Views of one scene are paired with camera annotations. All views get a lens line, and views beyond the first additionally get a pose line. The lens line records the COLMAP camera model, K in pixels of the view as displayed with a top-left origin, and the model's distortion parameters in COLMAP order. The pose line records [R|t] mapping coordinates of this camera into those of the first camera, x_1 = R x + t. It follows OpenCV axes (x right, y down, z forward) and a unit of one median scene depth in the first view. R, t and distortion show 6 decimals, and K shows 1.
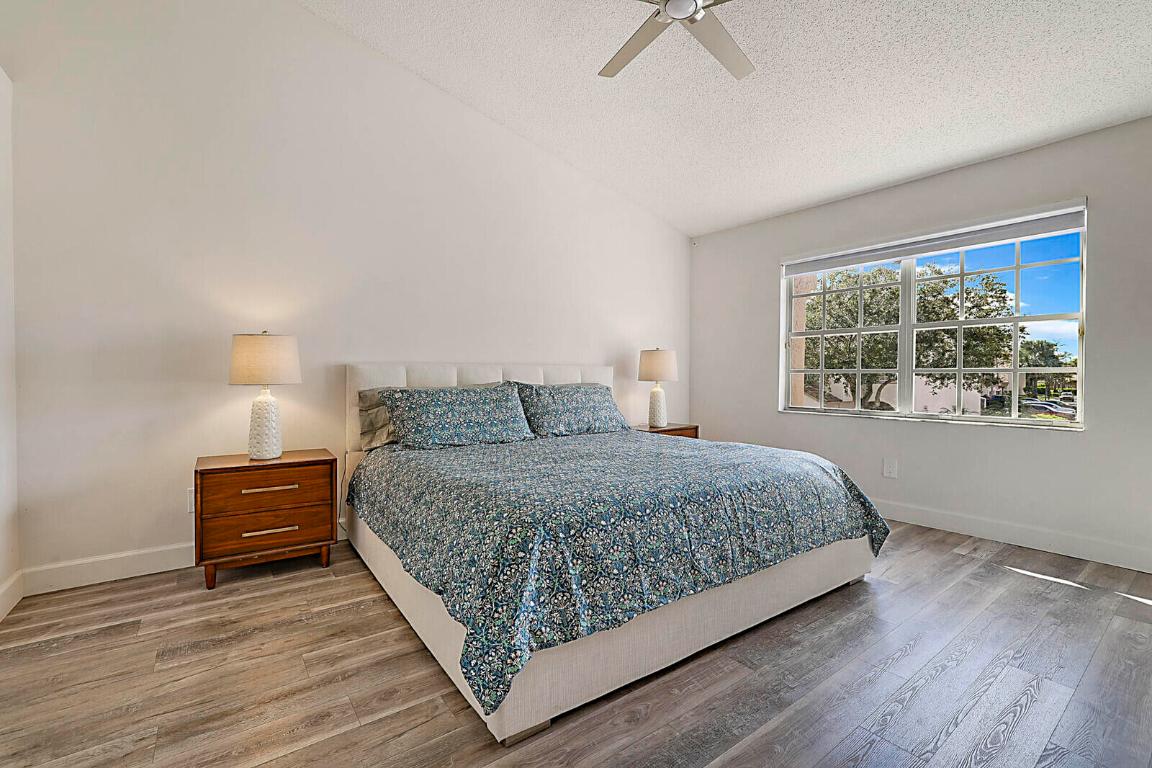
lens RADIAL K [[492.5, 0, 573.0], [0, 492.5, 387.8], [0, 0, 1]] dist [-0.022631, 0.000488]
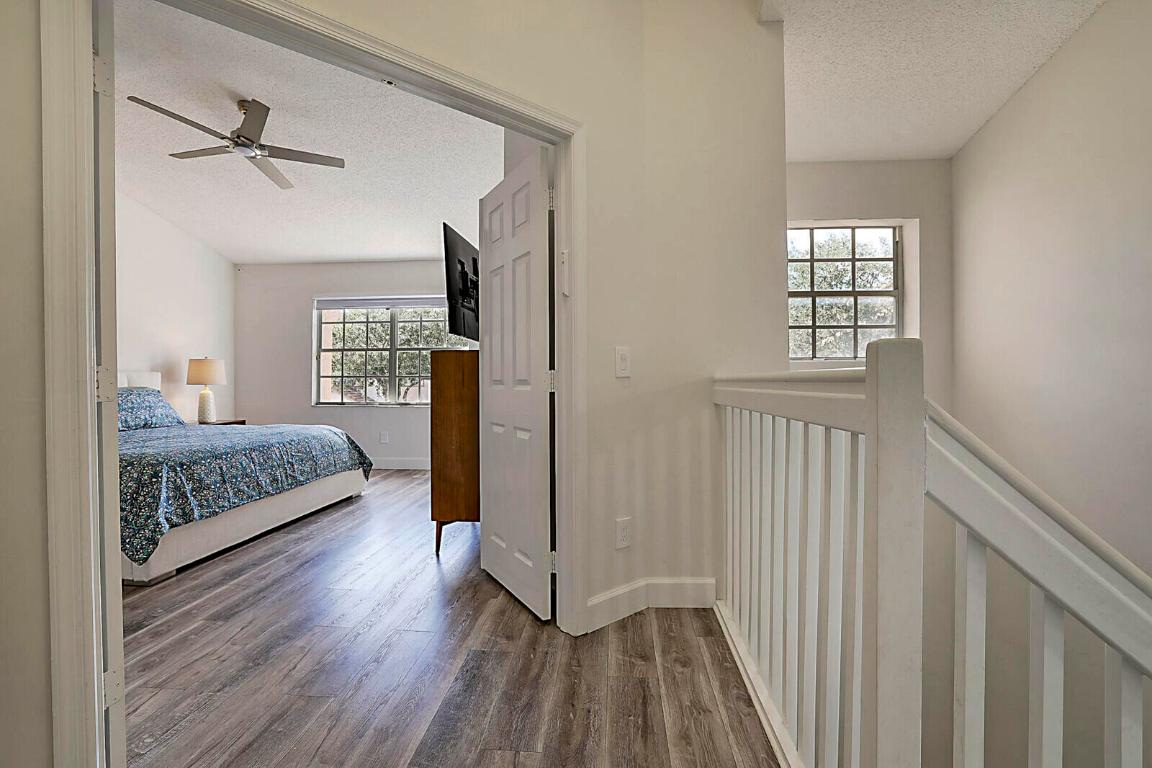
lens RADIAL K [[492.5, 0, 573.0], [0, 492.5, 387.8], [0, 0, 1]] dist [-0.022631, 0.000488]
pose [[0.643624, -0.011996, 0.765248, -0.347119], [0.018934, 0.999821, -0.000252, 0.024595], [-0.765107, 0.014651, 0.643736, -0.966522]]
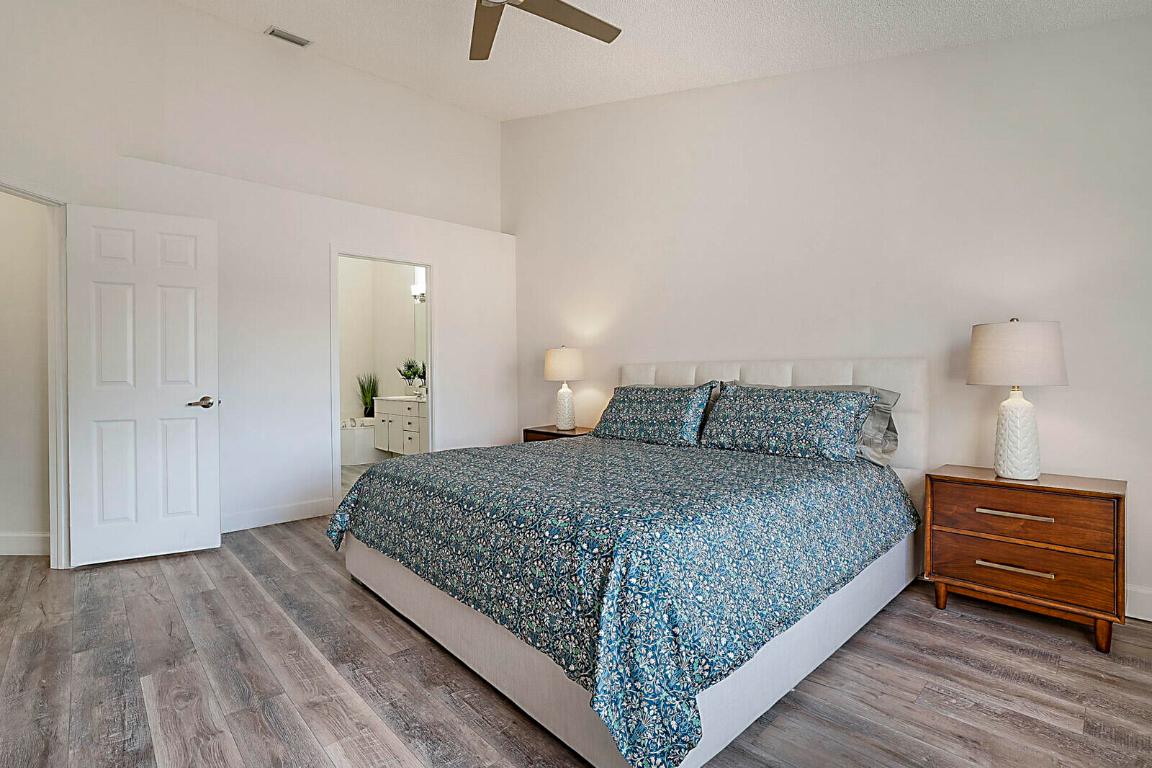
lens RADIAL K [[555.3, 0, 576.0], [0, 555.3, 384.0], [0, 0, 1]] dist [0.000570, 0.000206]
pose [[0.109489, 0.011040, -0.993927, 1.422118], [-0.024477, 0.999665, 0.008408, -0.015257], [0.993687, 0.023407, 0.109723, 1.124542]]
